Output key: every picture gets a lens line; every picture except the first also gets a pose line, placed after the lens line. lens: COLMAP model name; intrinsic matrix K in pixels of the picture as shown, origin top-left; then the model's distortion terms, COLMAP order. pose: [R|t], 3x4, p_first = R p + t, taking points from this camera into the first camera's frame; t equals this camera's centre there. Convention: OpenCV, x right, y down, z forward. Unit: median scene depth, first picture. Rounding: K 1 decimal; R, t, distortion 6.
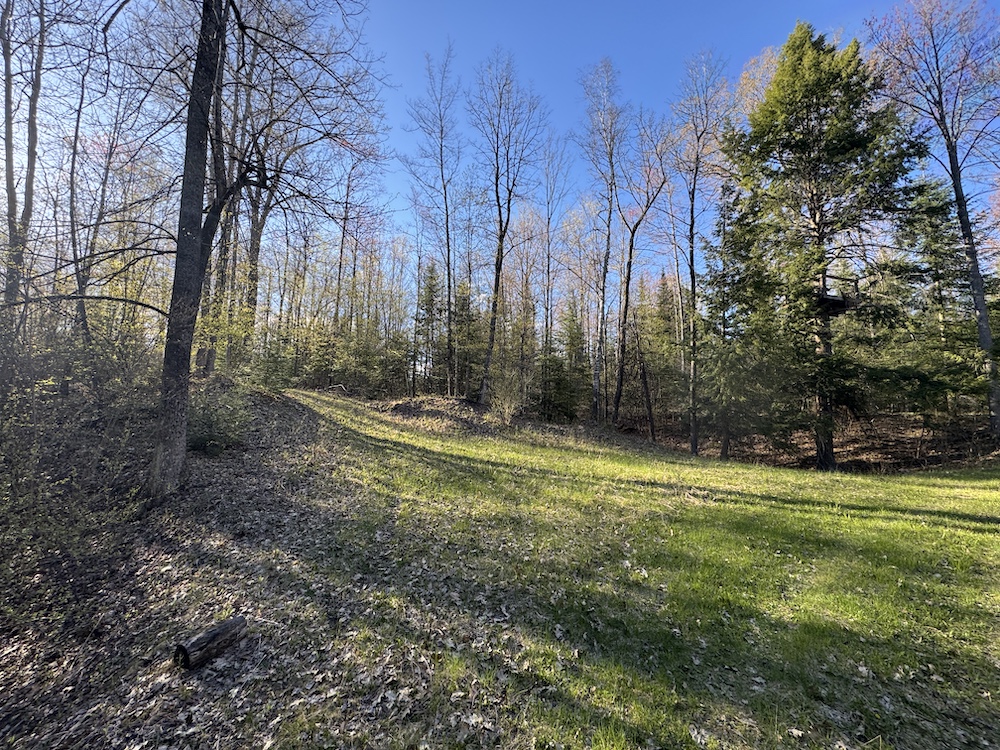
lens RADIAL K [[395.5, 0, 500.0], [0, 395.5, 375.0], [0, 0, 1]] dist [-0.000604, 0.000133]
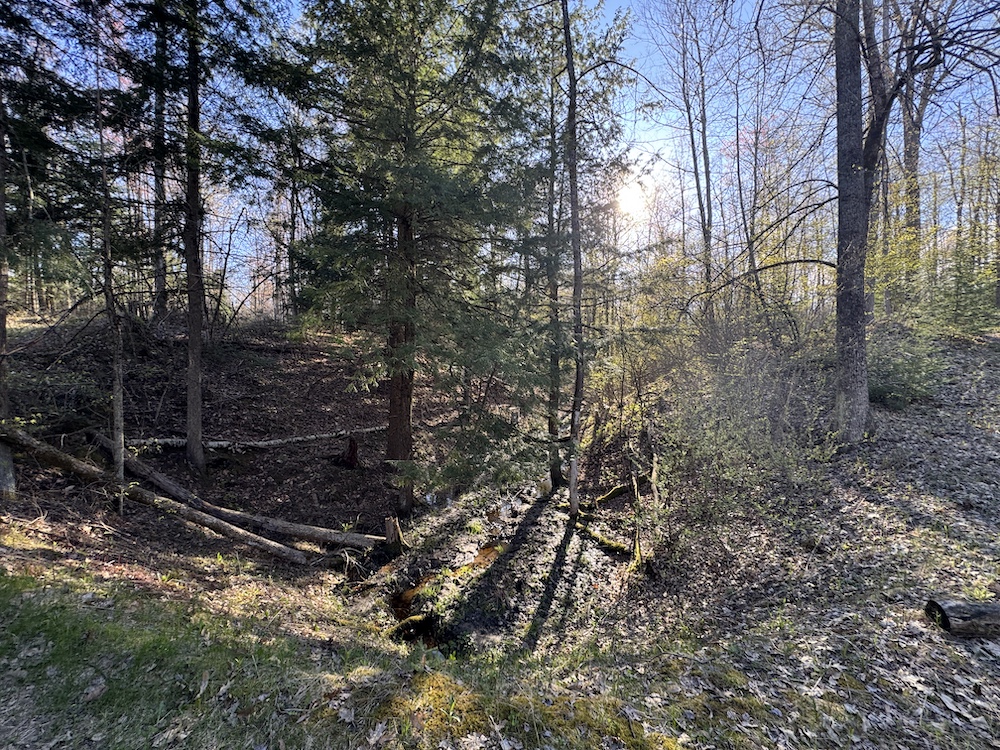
lens RADIAL K [[395.5, 0, 500.0], [0, 395.5, 375.0], [0, 0, 1]] dist [-0.000604, 0.000133]
pose [[0.203040, -0.001977, -0.979168, -0.017395], [0.116414, 0.992954, 0.022135, 0.001662], [0.972226, -0.118483, 0.201840, -0.022186]]
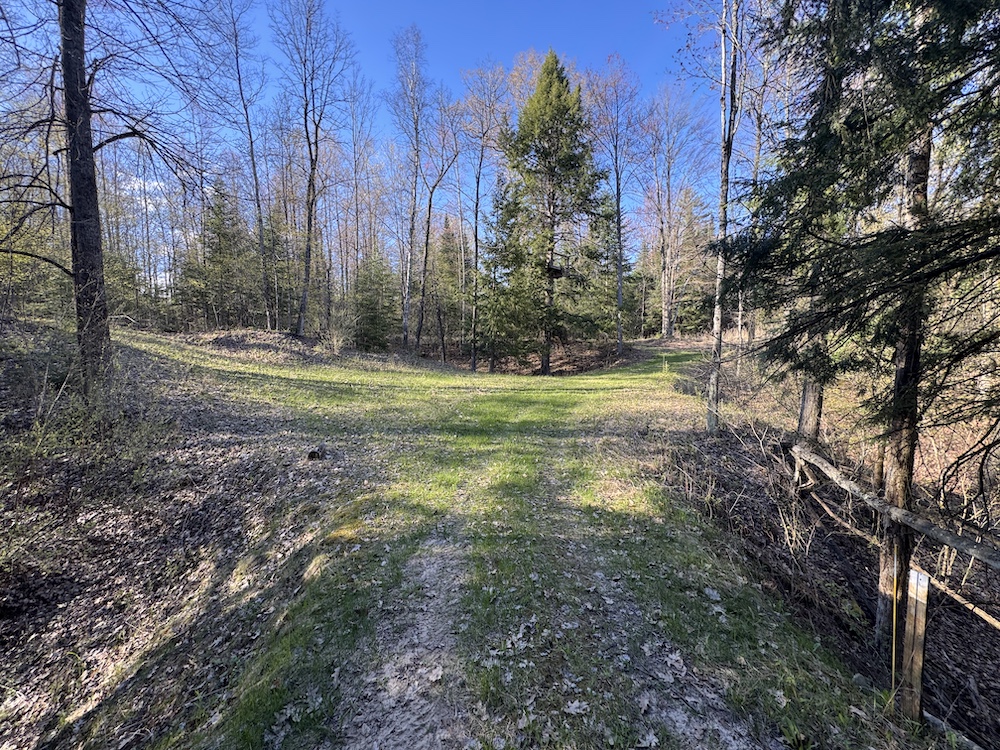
lens RADIAL K [[395.5, 0, 500.0], [0, 395.5, 375.0], [0, 0, 1]] dist [-0.000604, 0.000133]
pose [[0.853671, -0.055572, 0.517839, -0.181574], [-0.042463, 0.983554, 0.175551, -0.046102], [-0.519079, -0.171852, 0.837272, -0.274633]]
